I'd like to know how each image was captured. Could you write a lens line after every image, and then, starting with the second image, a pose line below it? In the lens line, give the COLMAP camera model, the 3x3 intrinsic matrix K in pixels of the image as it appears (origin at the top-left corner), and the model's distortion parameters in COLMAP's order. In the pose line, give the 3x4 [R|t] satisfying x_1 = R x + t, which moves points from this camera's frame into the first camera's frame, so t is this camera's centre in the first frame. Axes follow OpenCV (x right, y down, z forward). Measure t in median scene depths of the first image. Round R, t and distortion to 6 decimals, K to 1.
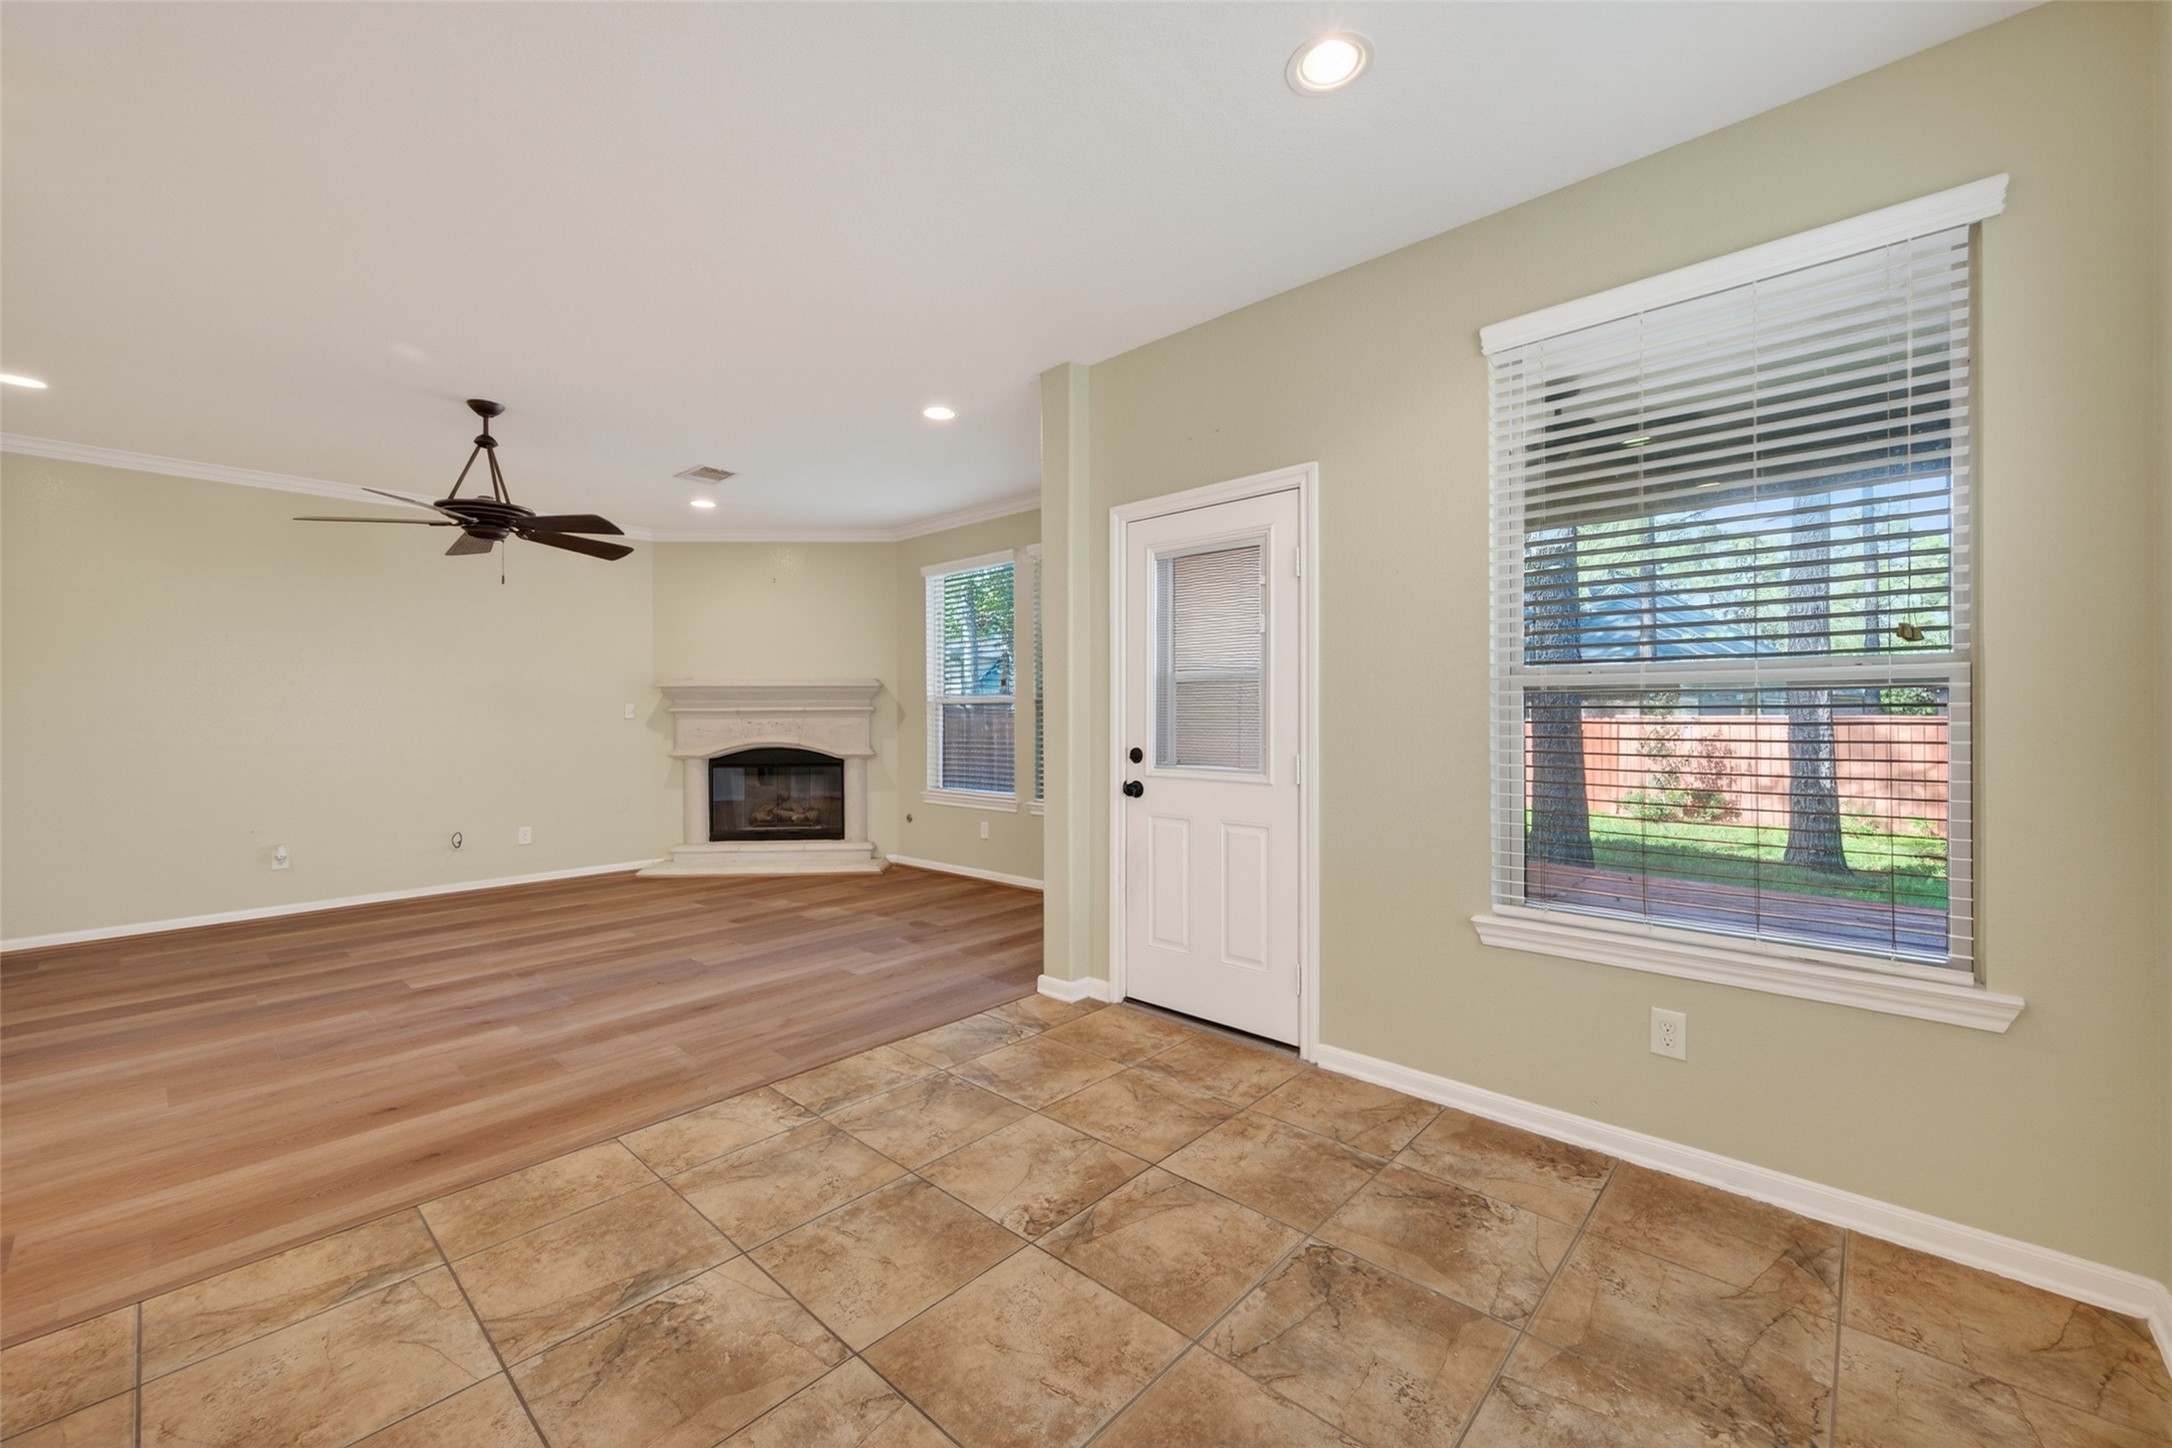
lens RADIAL K [[862.6, 0, 1079.9], [0, 862.6, 718.4], [0, 0, 1]] dist [0.006360, -0.000654]
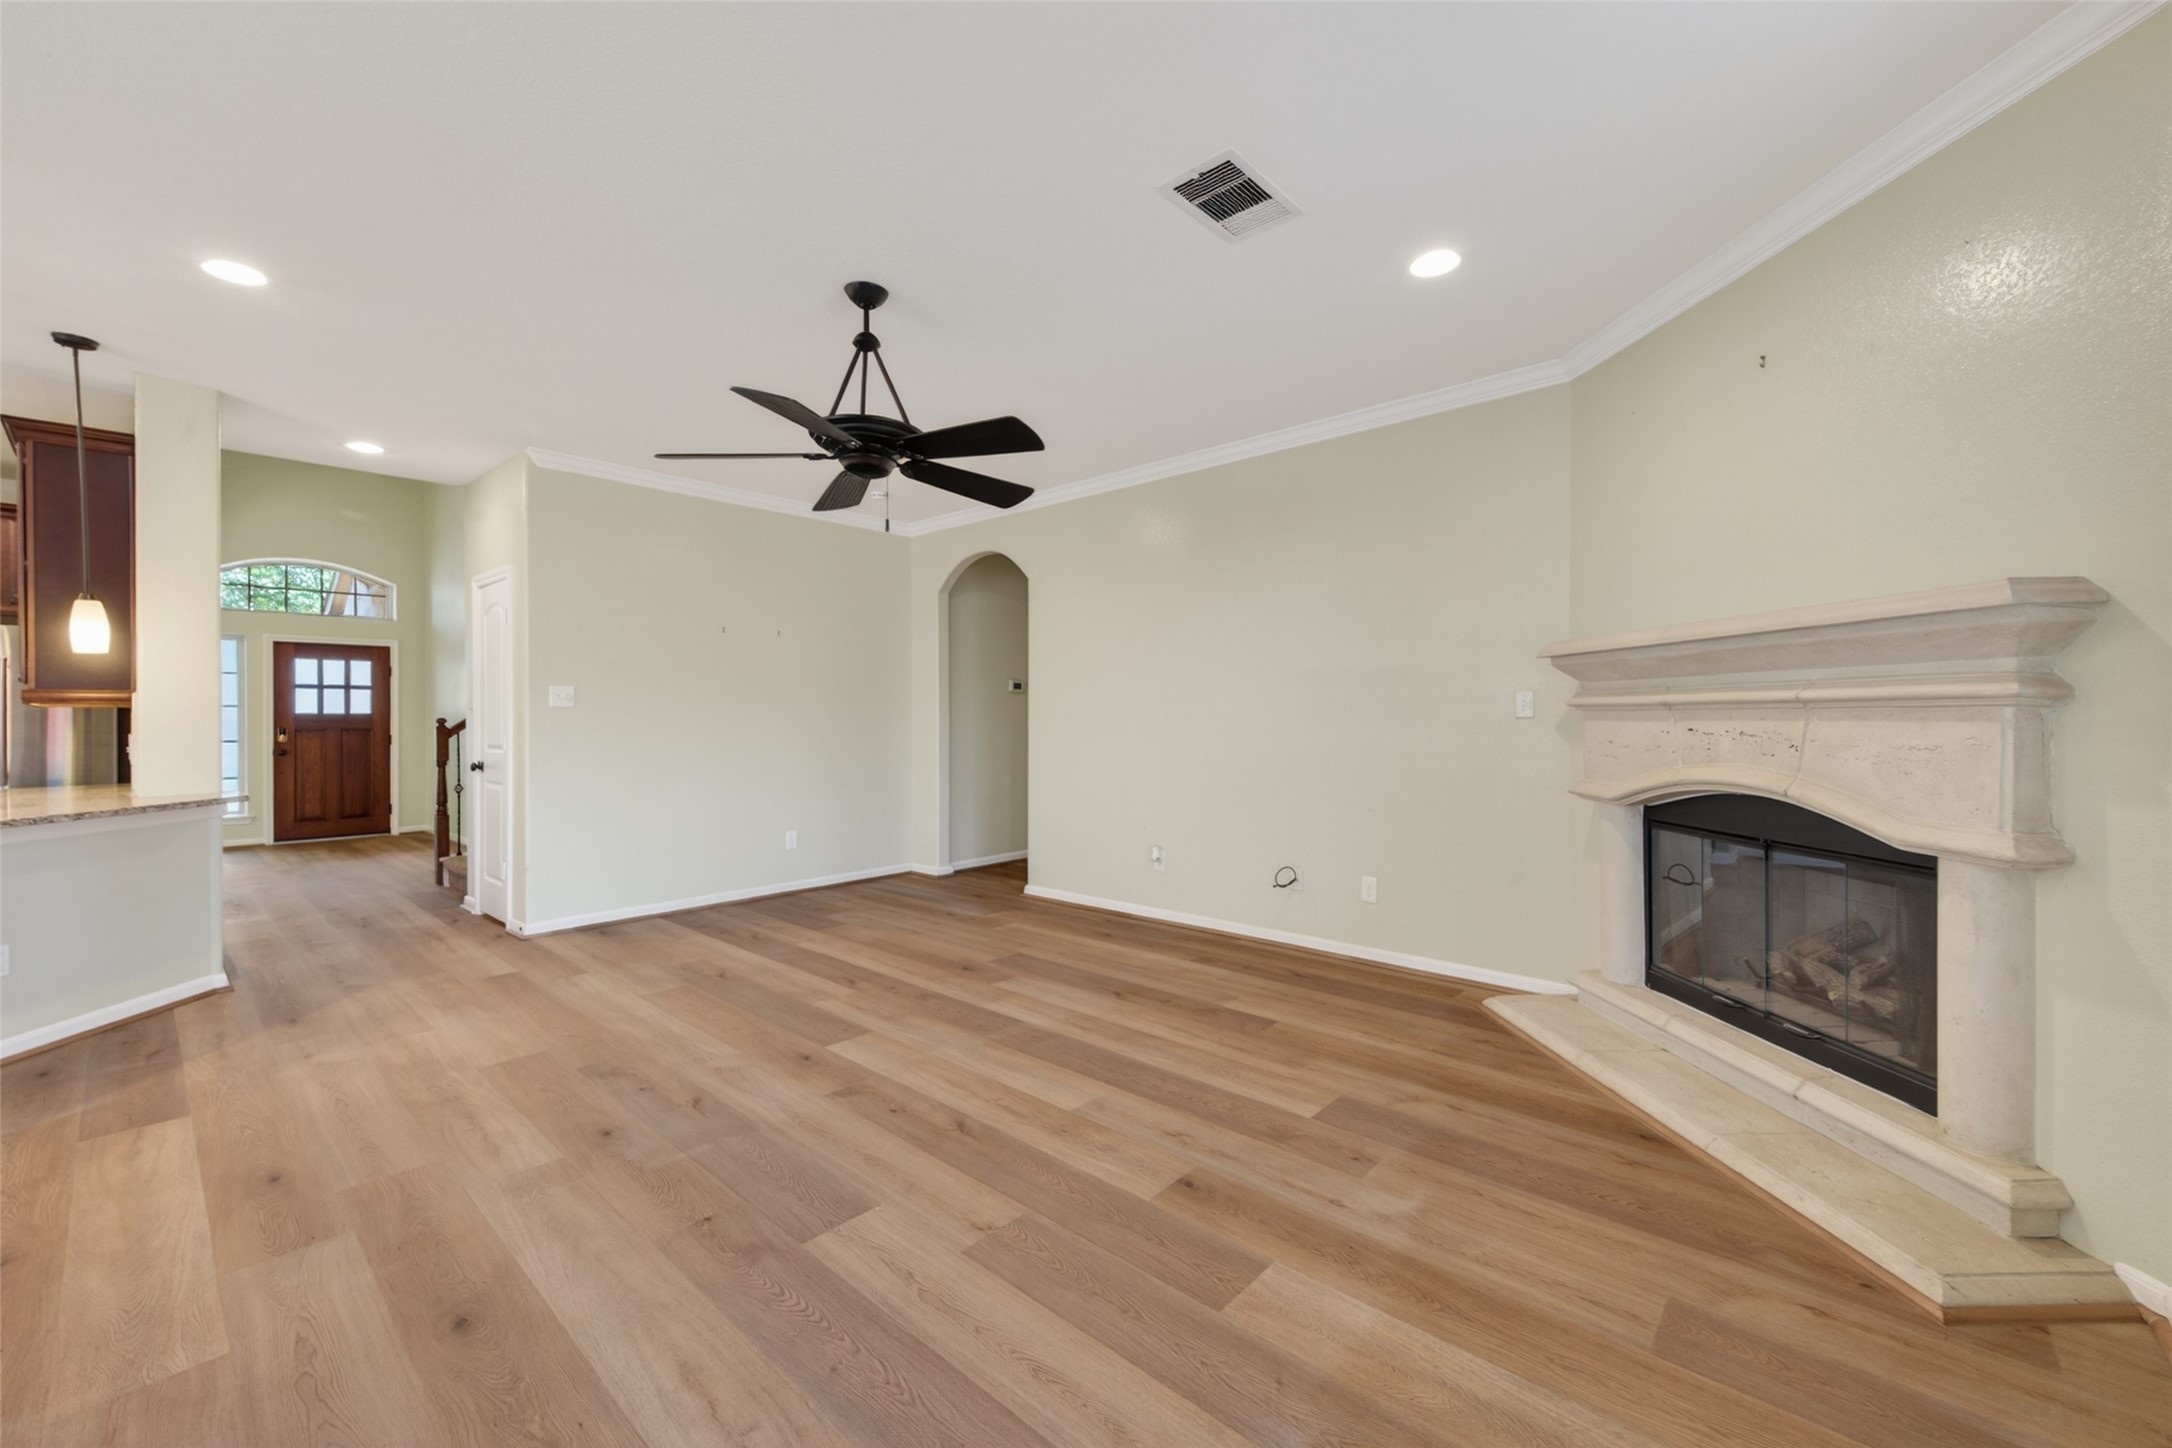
lens RADIAL K [[862.6, 0, 1083.2], [0, 862.6, 710.3], [0, 0, 1]] dist [0.006360, -0.000654]
pose [[0.008487, 0.001886, -0.999962, 0.052305], [0.001566, 0.999997, 0.001899, -0.009749], [0.999963, -0.001582, 0.008484, 1.297888]]
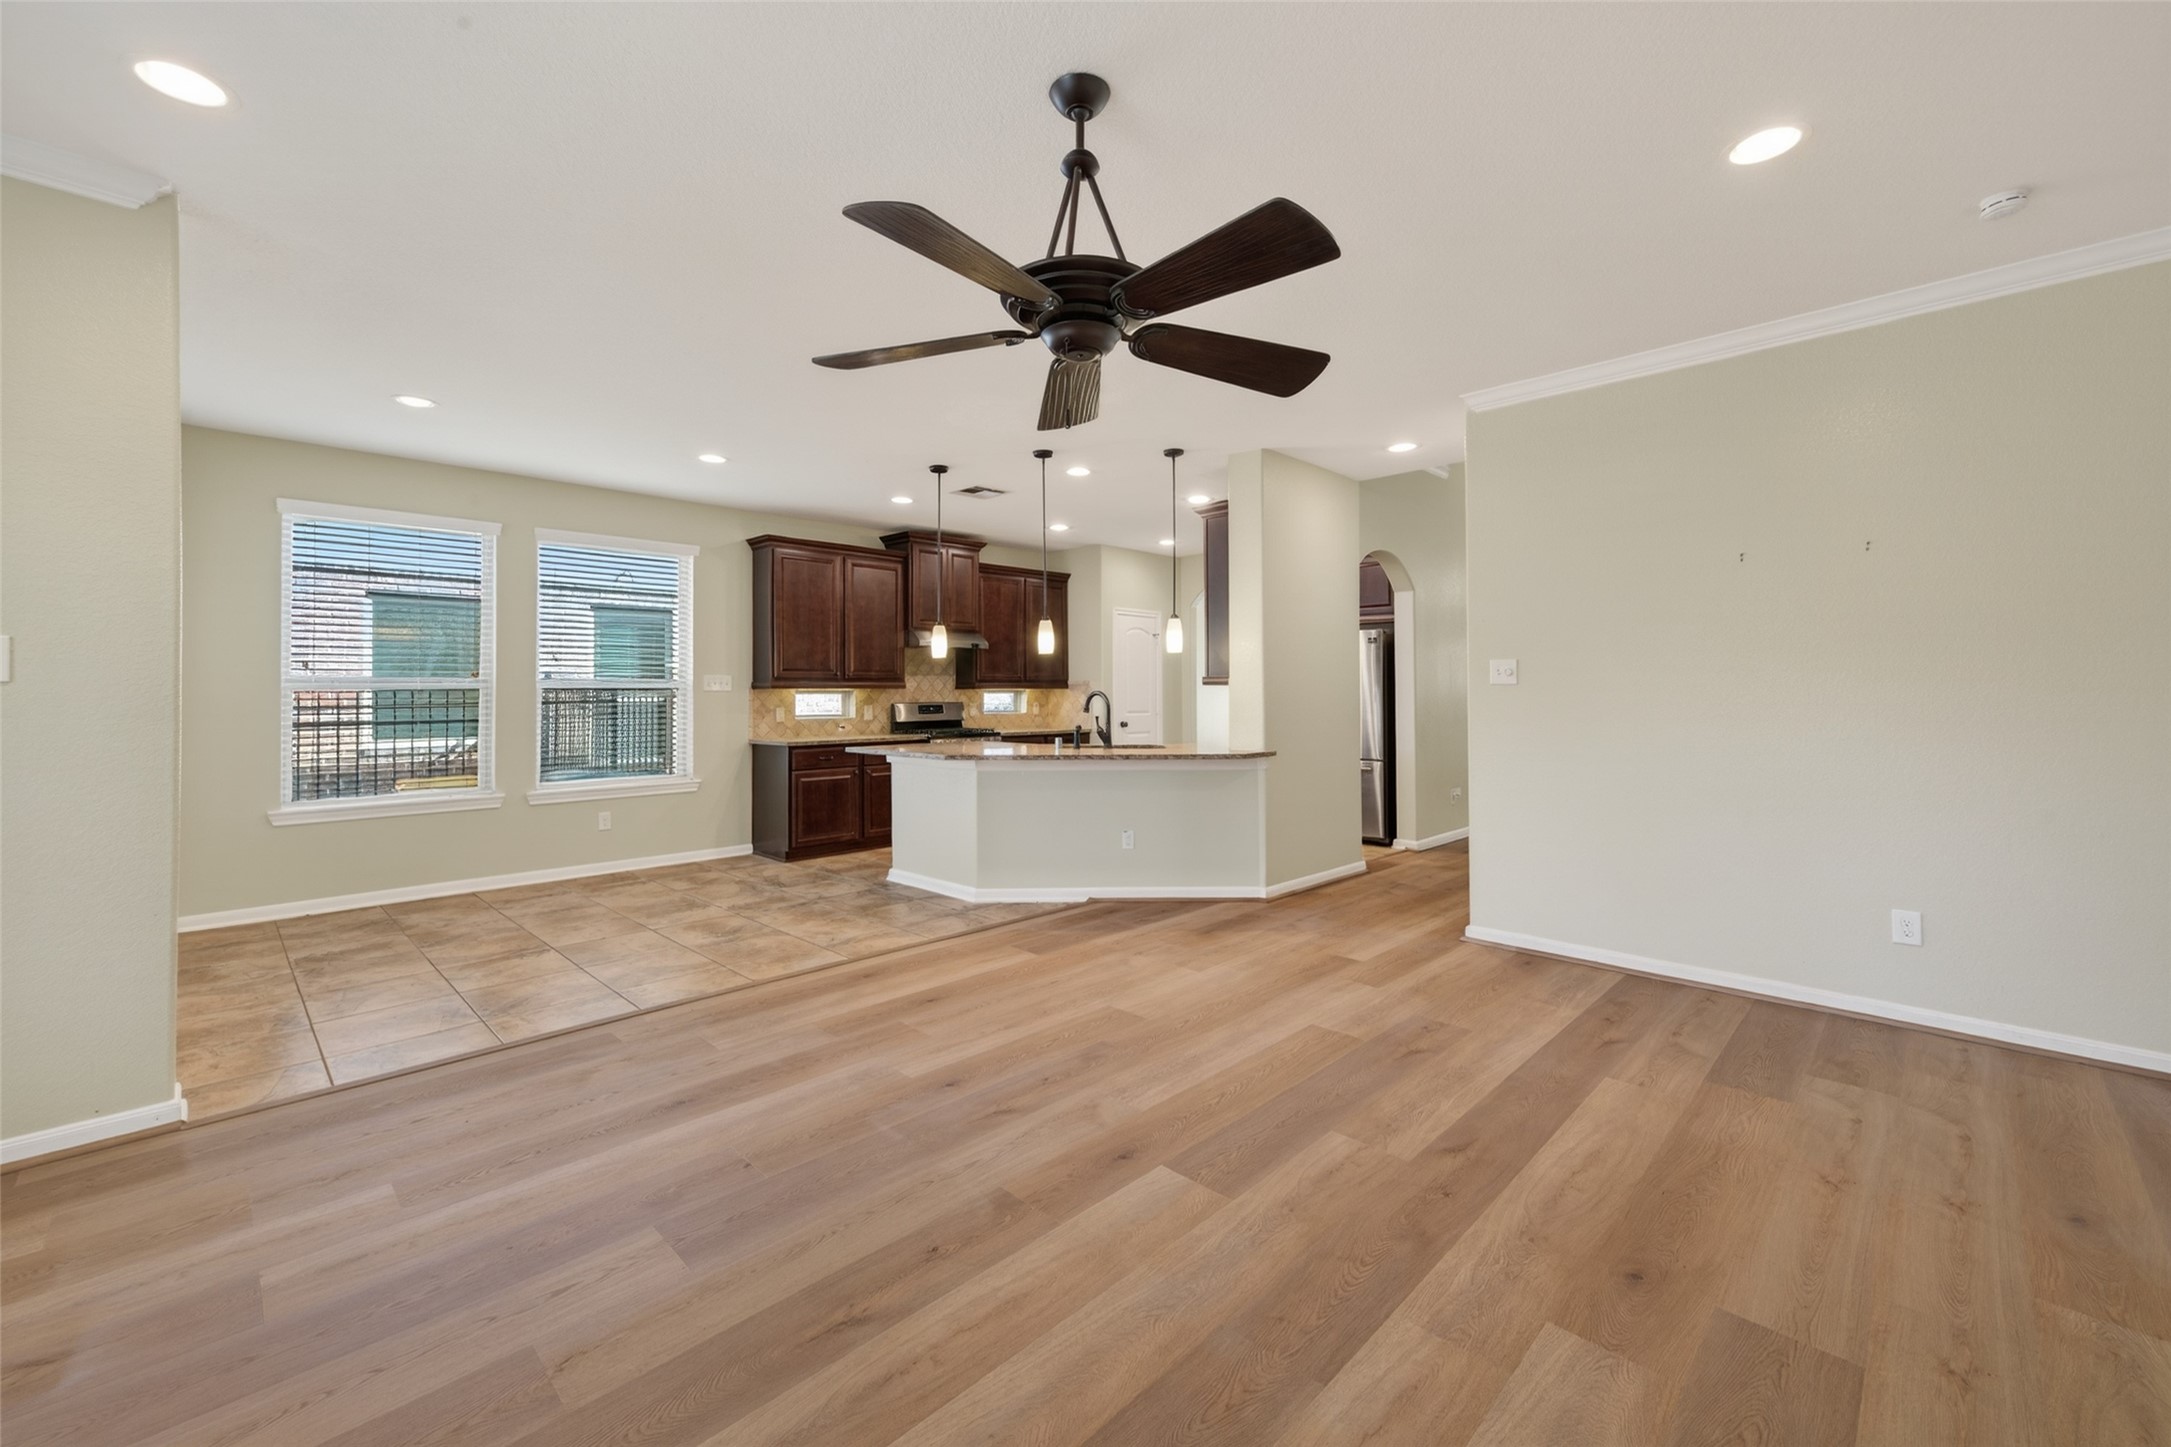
lens RADIAL K [[862.2, 0, 1085.1], [0, 862.2, 692.5], [0, 0, 1]] dist [0.006360, -0.000654]
pose [[-0.999351, 0.012085, 0.033943, -0.778749], [0.012091, 0.999927, -0.000020, -0.008145], [-0.033941, 0.000390, -0.999424, 1.659430]]
